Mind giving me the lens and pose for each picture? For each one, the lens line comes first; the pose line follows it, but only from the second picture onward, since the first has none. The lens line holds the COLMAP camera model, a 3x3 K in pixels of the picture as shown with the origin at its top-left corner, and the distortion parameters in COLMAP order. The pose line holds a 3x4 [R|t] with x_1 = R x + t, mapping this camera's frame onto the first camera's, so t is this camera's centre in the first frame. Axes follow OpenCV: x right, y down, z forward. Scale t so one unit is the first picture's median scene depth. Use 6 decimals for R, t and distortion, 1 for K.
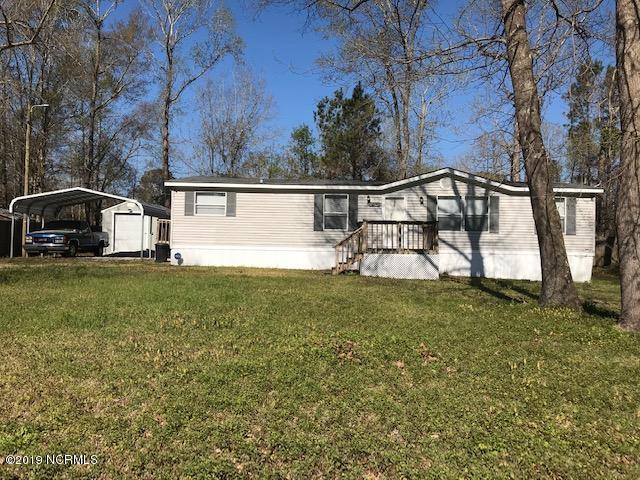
lens RADIAL K [[514.1, 0, 316.5], [0, 514.1, 243.4], [0, 0, 1]] dist [0.016356, -0.032639]
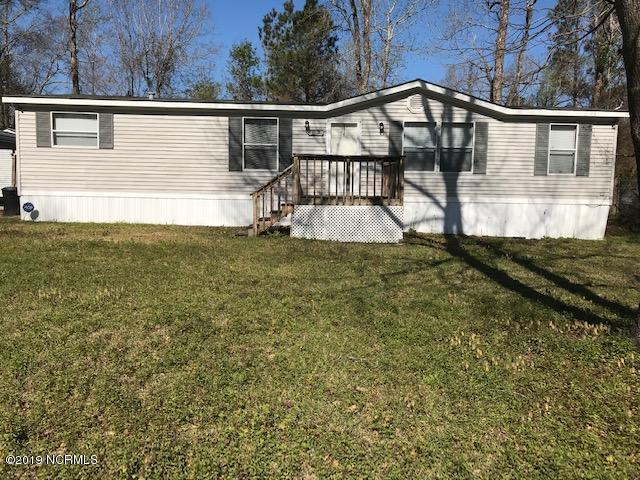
lens RADIAL K [[514.1, 0, 324.0], [0, 514.1, 240.3], [0, 0, 1]] dist [0.016356, -0.032639]
pose [[0.996841, -0.010542, 0.078726, 0.067860], [0.001982, 0.994145, 0.108032, -0.004874], [-0.079404, -0.107534, 0.991025, 0.281271]]
